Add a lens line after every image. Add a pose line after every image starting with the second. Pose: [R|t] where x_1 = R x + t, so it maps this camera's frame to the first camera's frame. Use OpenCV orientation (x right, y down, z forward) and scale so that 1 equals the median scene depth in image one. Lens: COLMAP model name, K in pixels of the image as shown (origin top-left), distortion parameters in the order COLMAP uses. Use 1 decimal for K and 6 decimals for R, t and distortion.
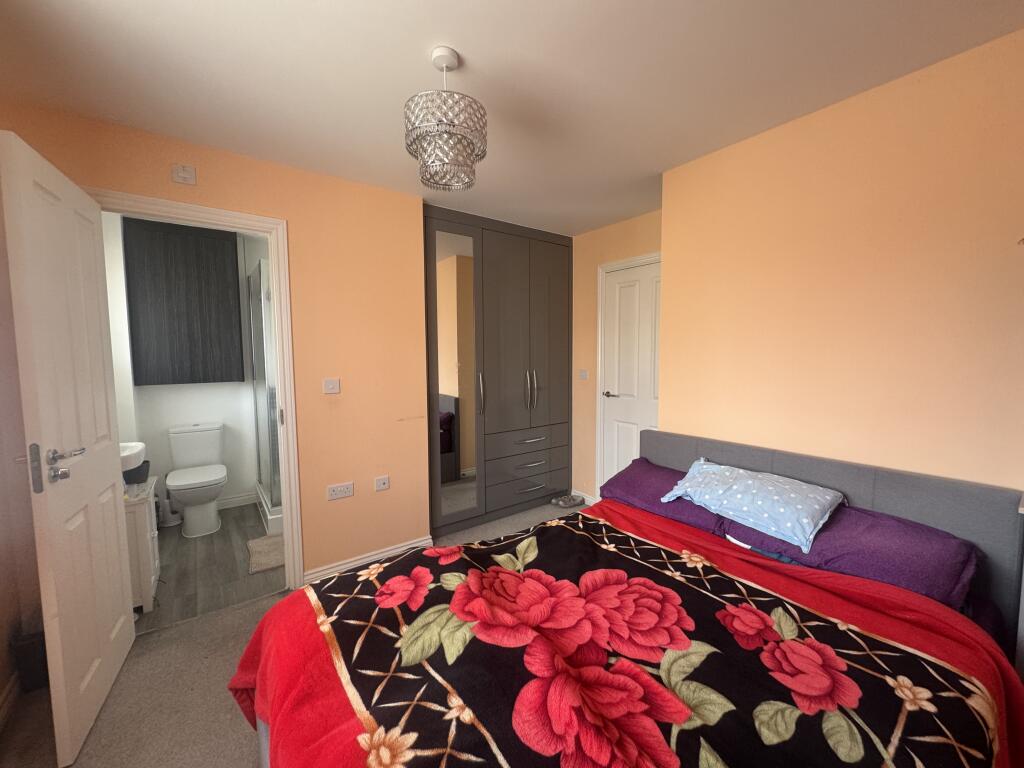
lens RADIAL K [[409.7, 0, 512.0], [0, 409.7, 384.0], [0, 0, 1]] dist [-0.003274, 0.000421]
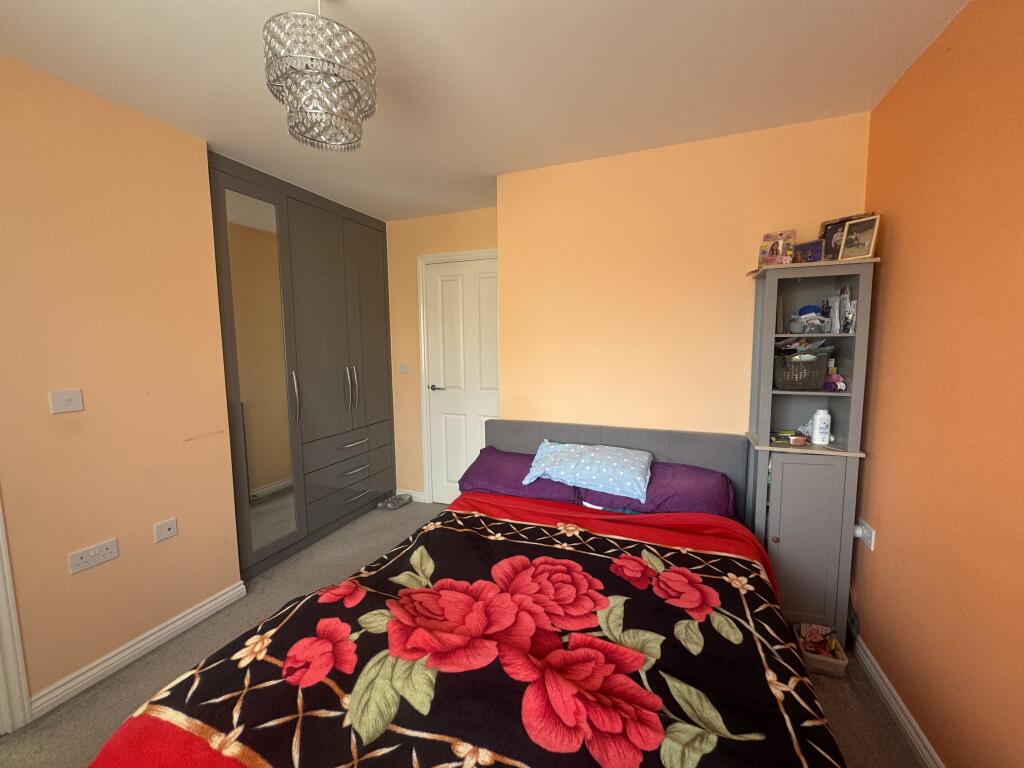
lens RADIAL K [[409.7, 0, 512.0], [0, 409.7, 384.0], [0, 0, 1]] dist [-0.003274, 0.000421]
pose [[0.850907, -0.054452, 0.522486, -0.311752], [0.042644, 0.998491, 0.034611, -0.025477], [-0.523582, -0.007170, 0.851945, 0.131833]]
